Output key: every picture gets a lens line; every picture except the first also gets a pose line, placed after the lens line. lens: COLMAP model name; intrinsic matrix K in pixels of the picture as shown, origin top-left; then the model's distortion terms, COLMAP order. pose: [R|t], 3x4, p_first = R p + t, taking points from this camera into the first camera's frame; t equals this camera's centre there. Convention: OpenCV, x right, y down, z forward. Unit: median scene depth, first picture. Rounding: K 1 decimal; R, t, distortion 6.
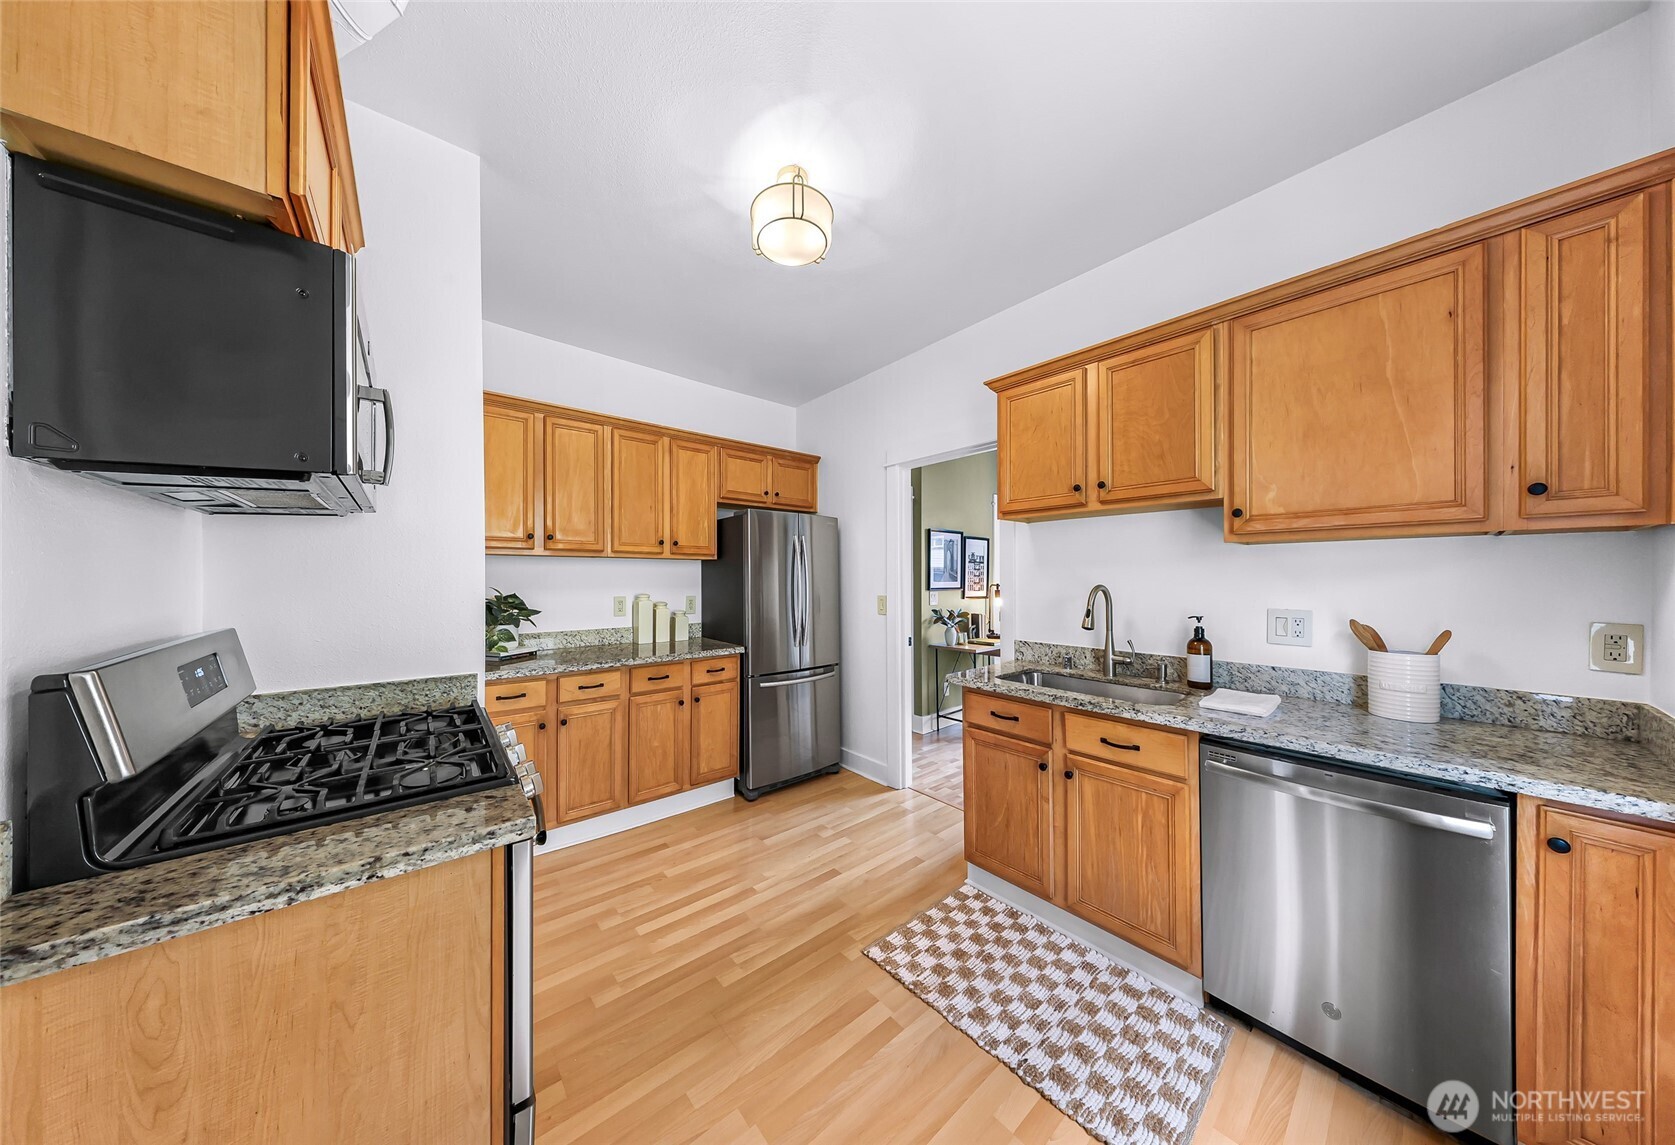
lens RADIAL K [[550.9, 0, 837.5], [0, 550.9, 572.5], [0, 0, 1]] dist [-0.000186, 0.000260]
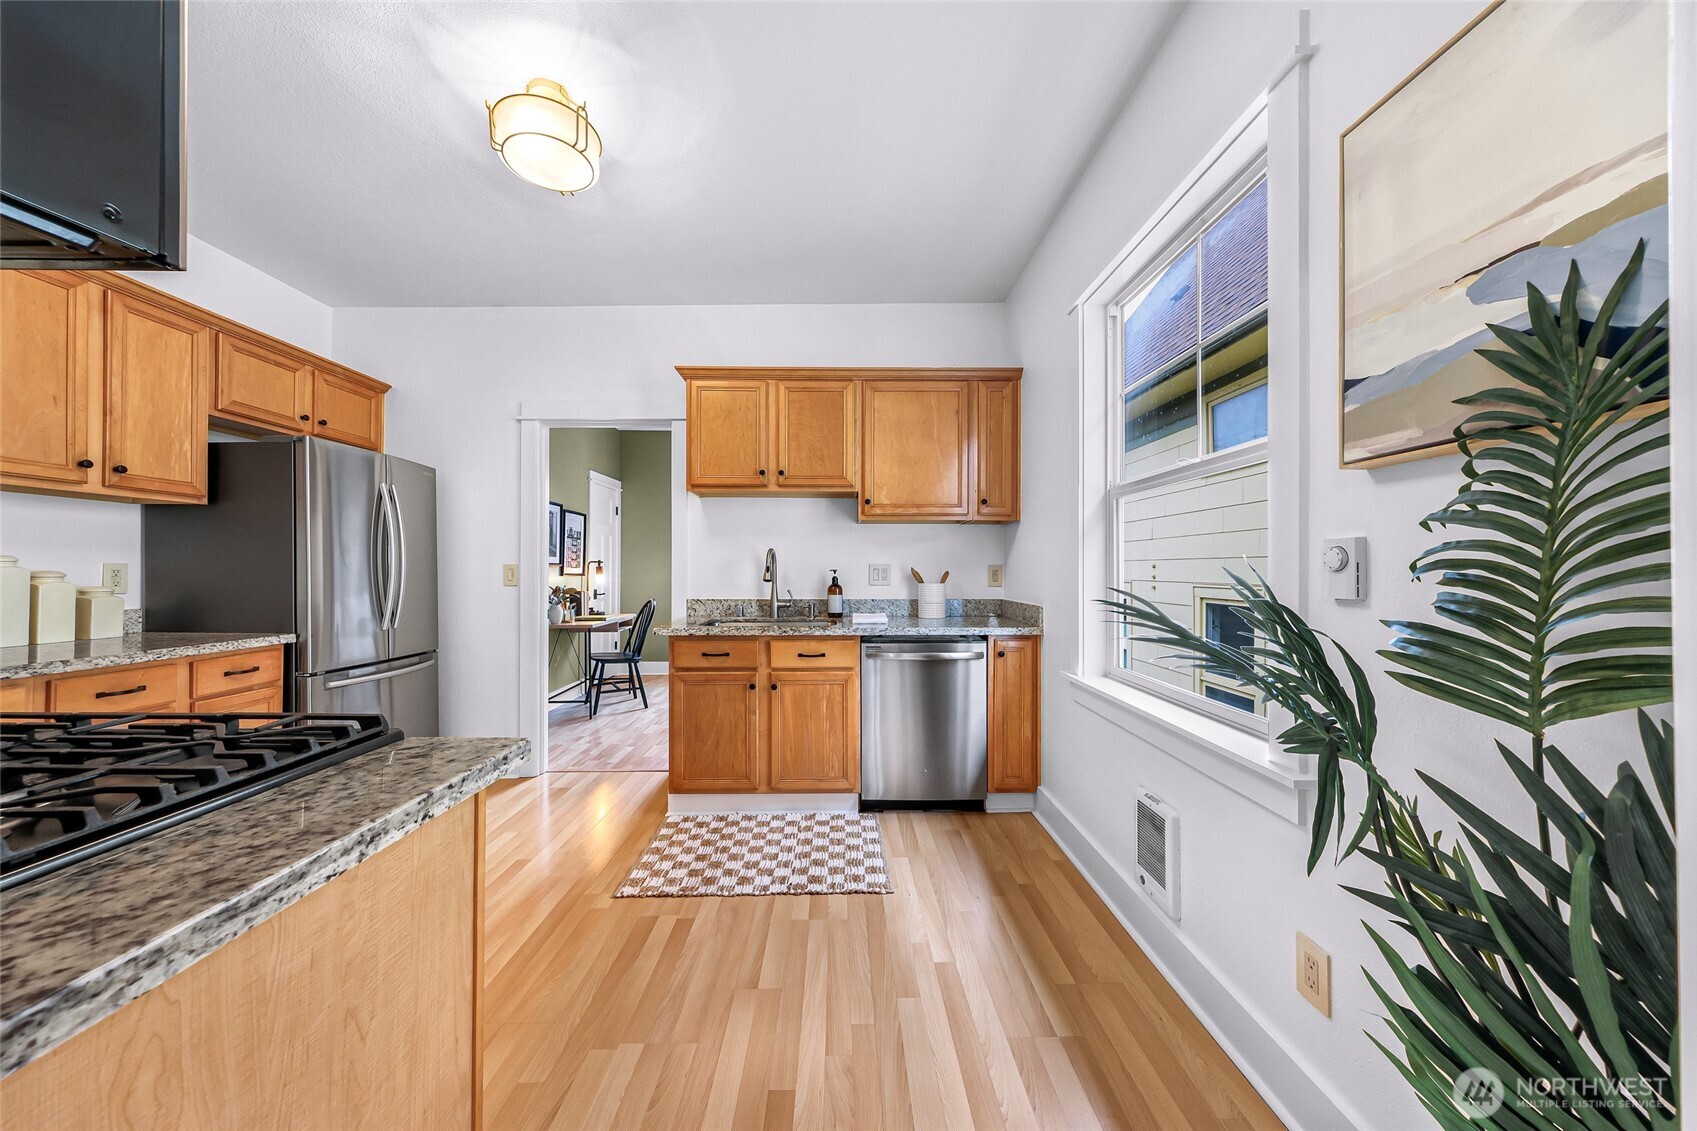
lens RADIAL K [[549.8, 0, 872.9], [0, 549.8, 557.5], [0, 0, 1]] dist [0.012303, -0.000036]
pose [[0.620703, 0.023099, 0.783706, -0.505267], [-0.011038, 0.999724, -0.020724, 0.085826], [-0.783968, 0.004213, 0.620786, -0.007413]]
